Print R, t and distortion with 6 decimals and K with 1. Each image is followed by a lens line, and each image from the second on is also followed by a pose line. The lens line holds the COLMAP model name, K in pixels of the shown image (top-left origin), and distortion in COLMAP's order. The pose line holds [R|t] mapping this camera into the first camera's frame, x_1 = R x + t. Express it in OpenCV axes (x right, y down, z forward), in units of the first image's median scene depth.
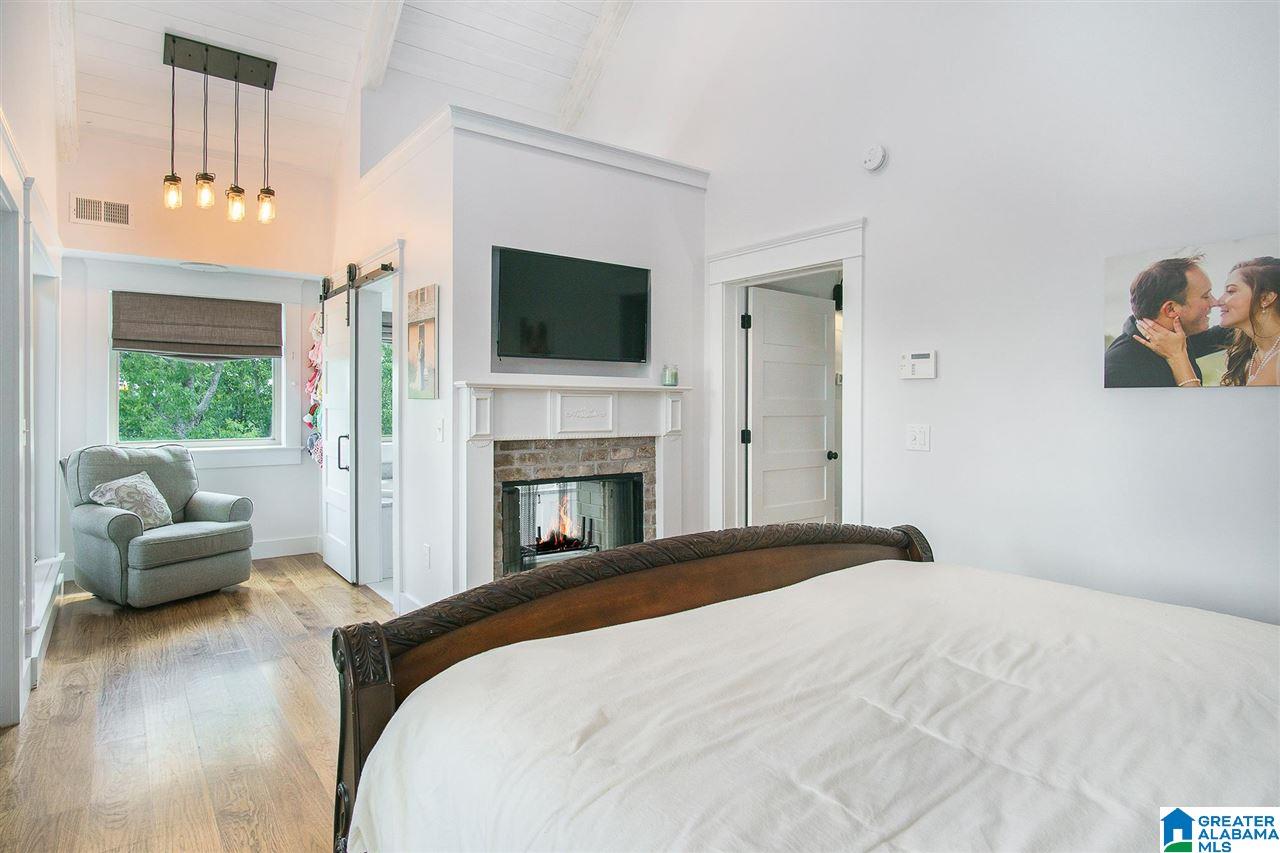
lens RADIAL K [[688.8, 0, 628.2], [0, 688.8, 401.6], [0, 0, 1]] dist [-0.022267, 0.005264]
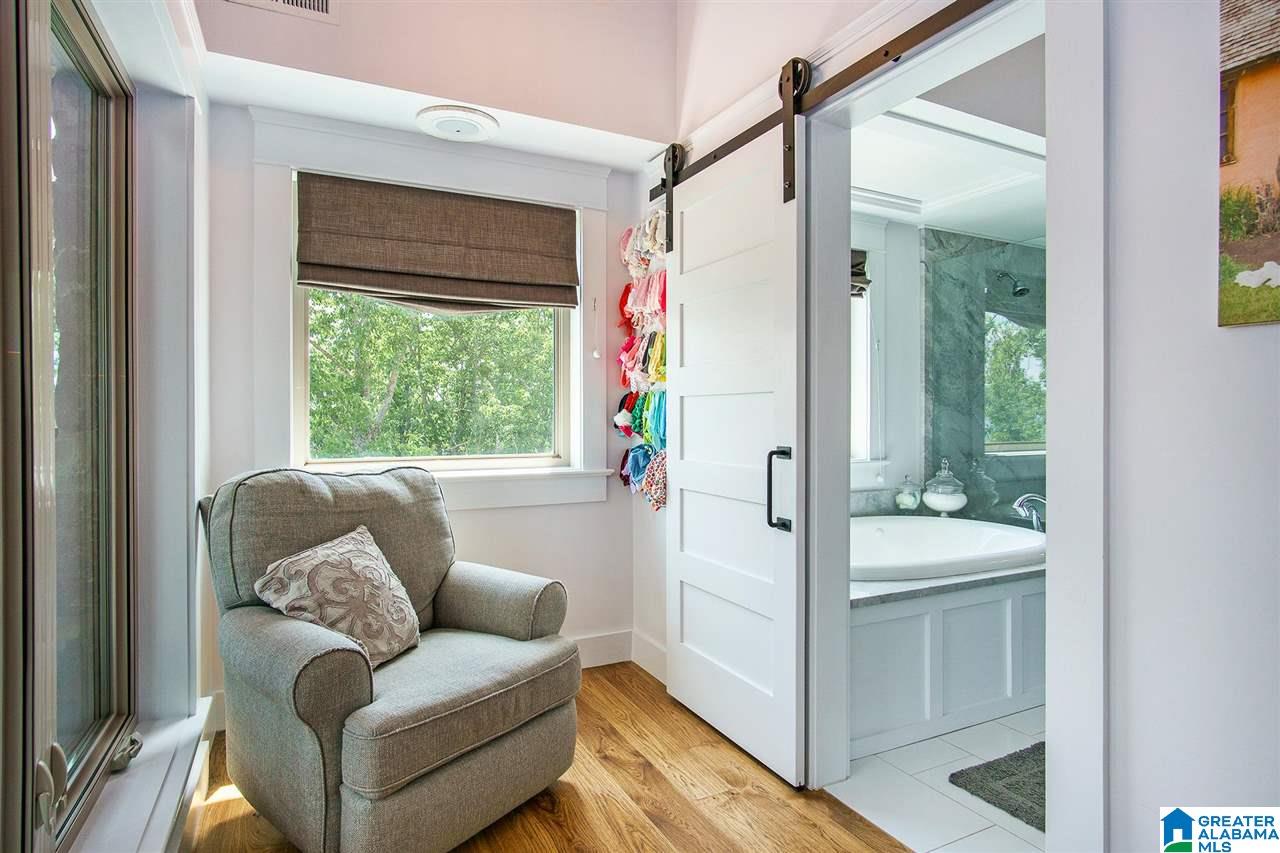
lens RADIAL K [[688.8, 0, 640.5], [0, 688.8, 422.6], [0, 0, 1]] dist [-0.022267, 0.005264]
pose [[0.983742, 0.001179, -0.179585, -0.422260], [0.000811, 0.999939, 0.011007, 0.026130], [0.179587, -0.010973, 0.983681, 0.551992]]
